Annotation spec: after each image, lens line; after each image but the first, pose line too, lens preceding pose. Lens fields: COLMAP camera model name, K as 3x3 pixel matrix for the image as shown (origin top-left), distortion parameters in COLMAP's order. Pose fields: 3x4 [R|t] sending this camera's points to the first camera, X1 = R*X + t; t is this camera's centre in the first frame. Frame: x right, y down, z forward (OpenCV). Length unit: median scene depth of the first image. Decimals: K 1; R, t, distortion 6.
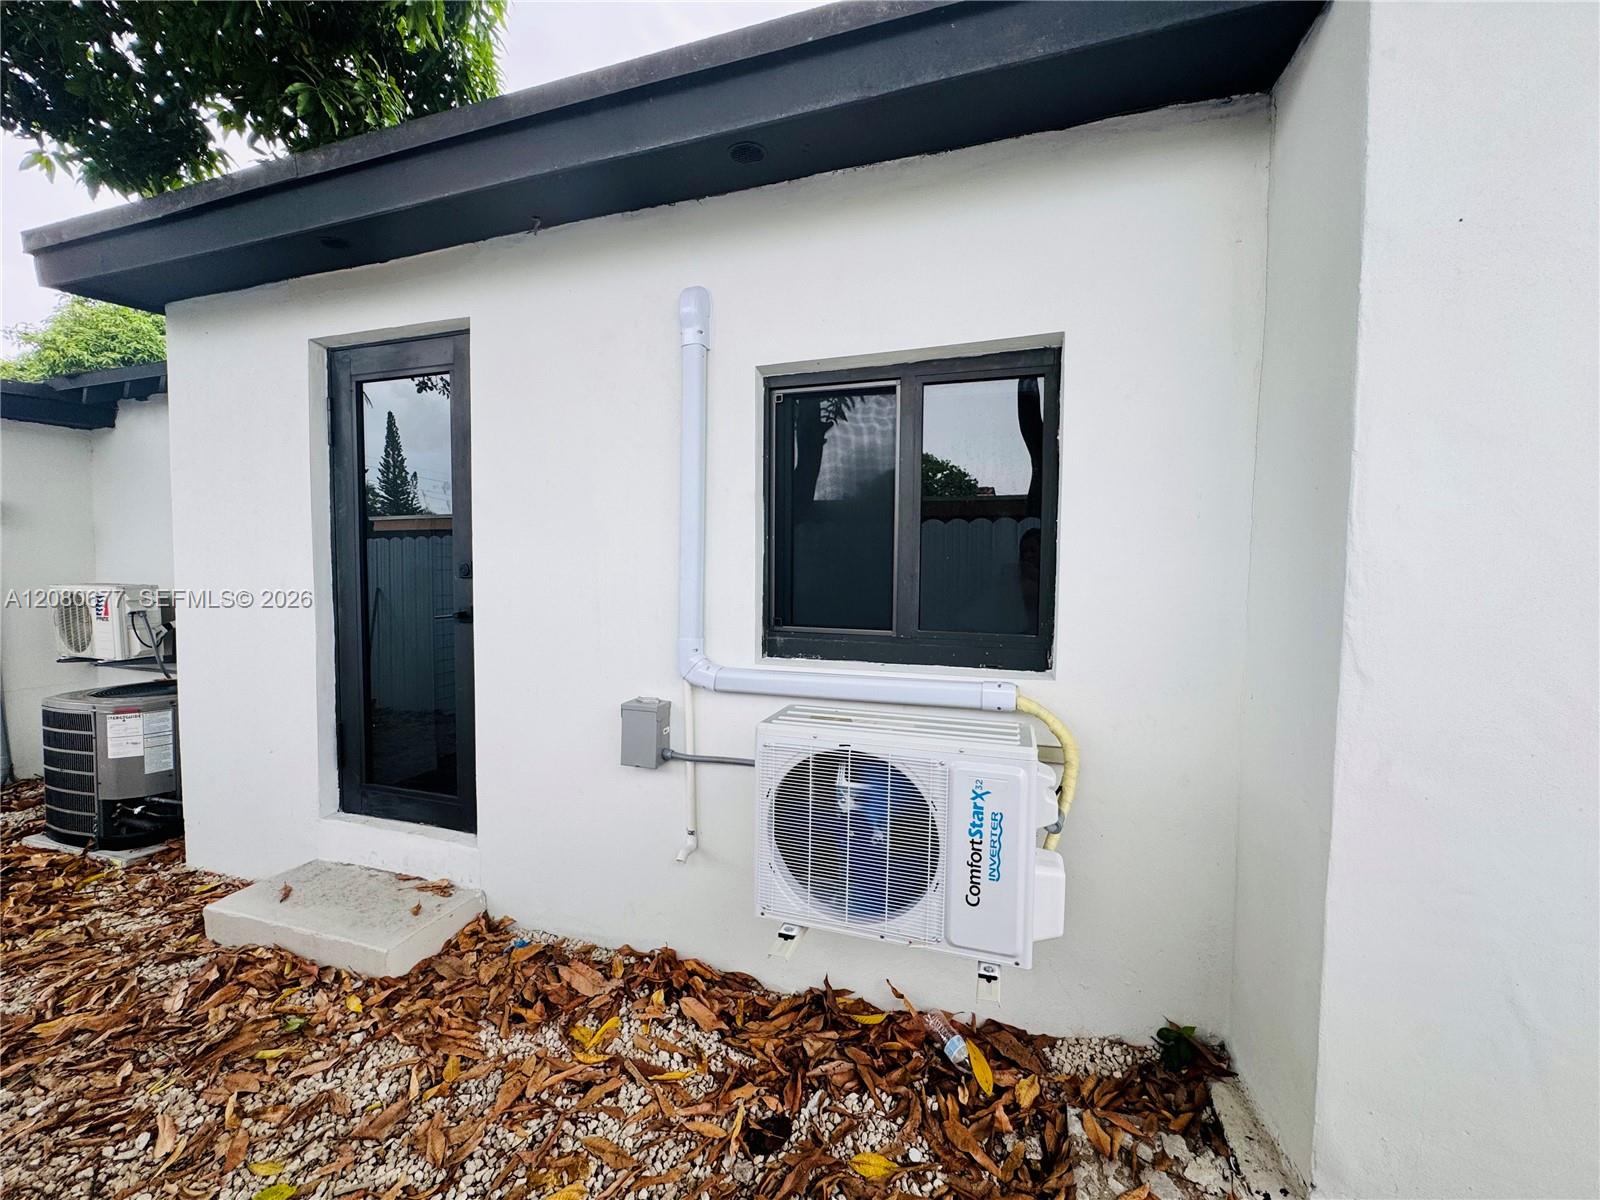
lens RADIAL K [[637.6, 0, 801.2], [0, 637.6, 602.4], [0, 0, 1]] dist [-0.004460, 0.000155]
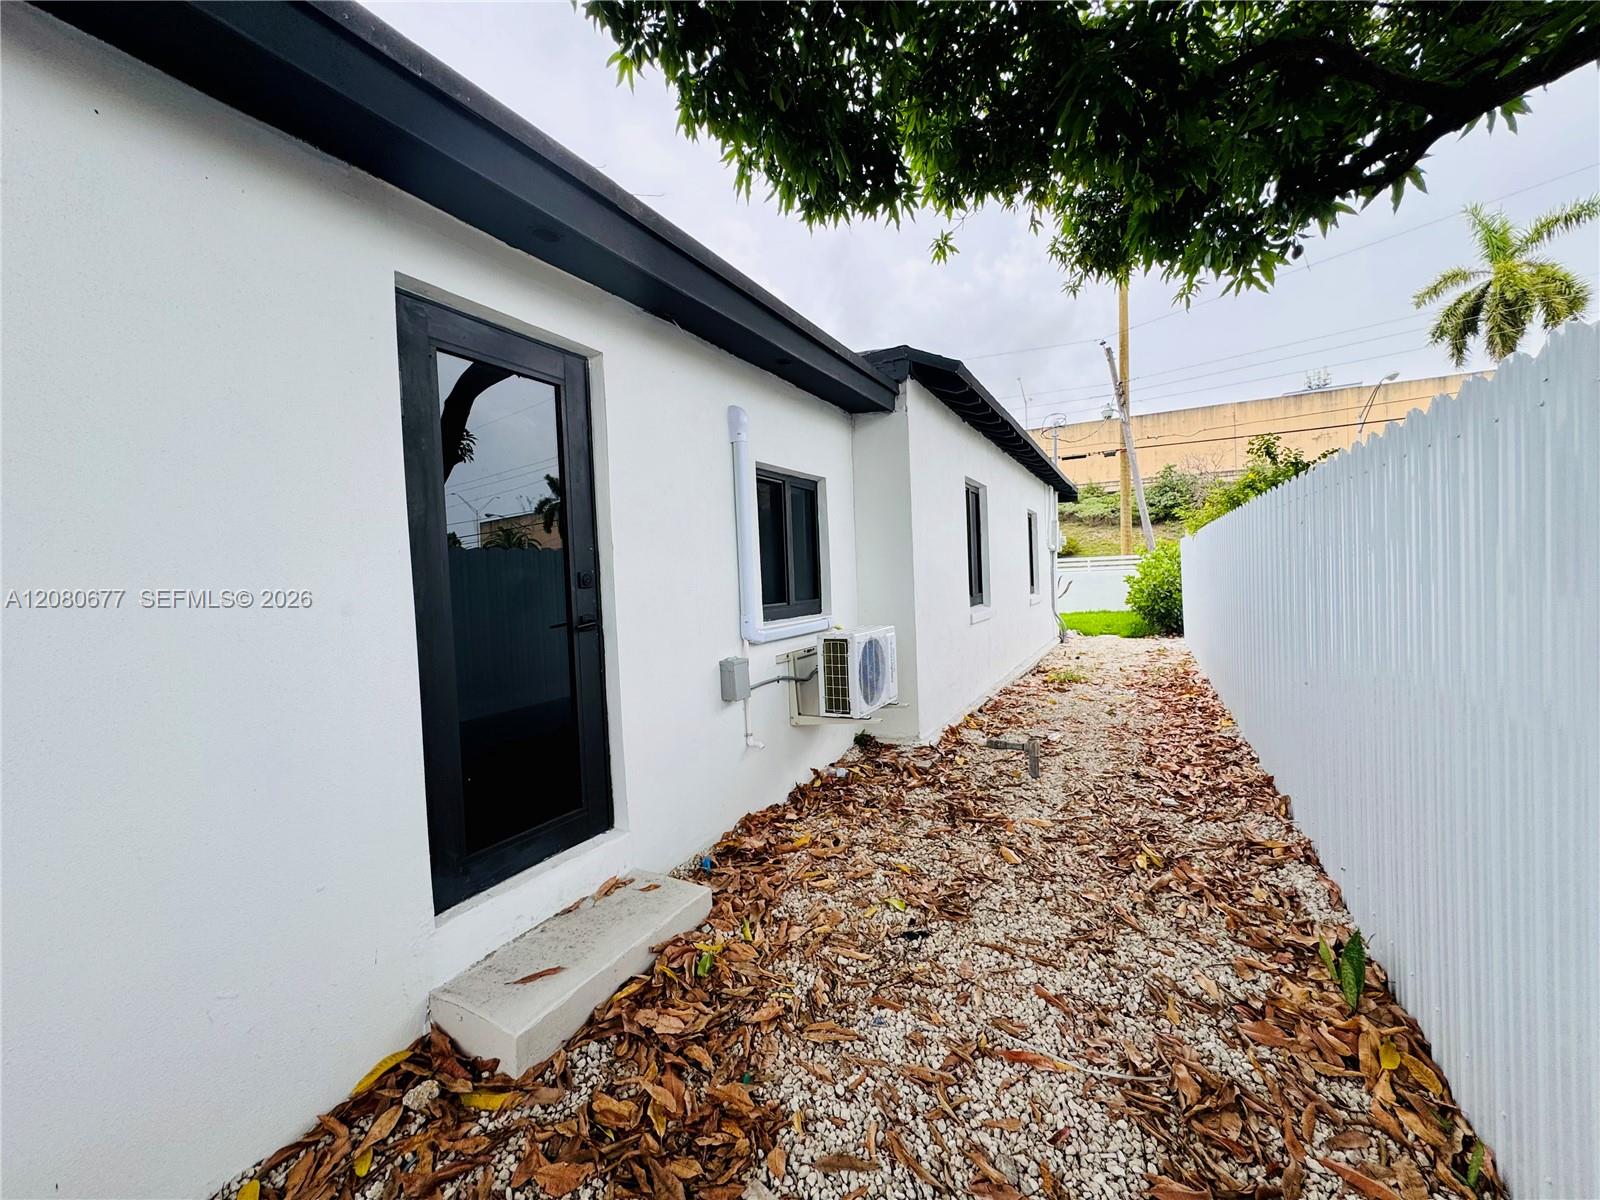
lens RADIAL K [[637.6, 0, 801.4], [0, 637.6, 591.8], [0, 0, 1]] dist [-0.004460, 0.000155]
pose [[0.199477, -0.048791, 0.978687, -1.713206], [0.102244, 0.994344, 0.028732, -0.032168], [-0.974554, 0.094334, 0.203337, 0.504543]]
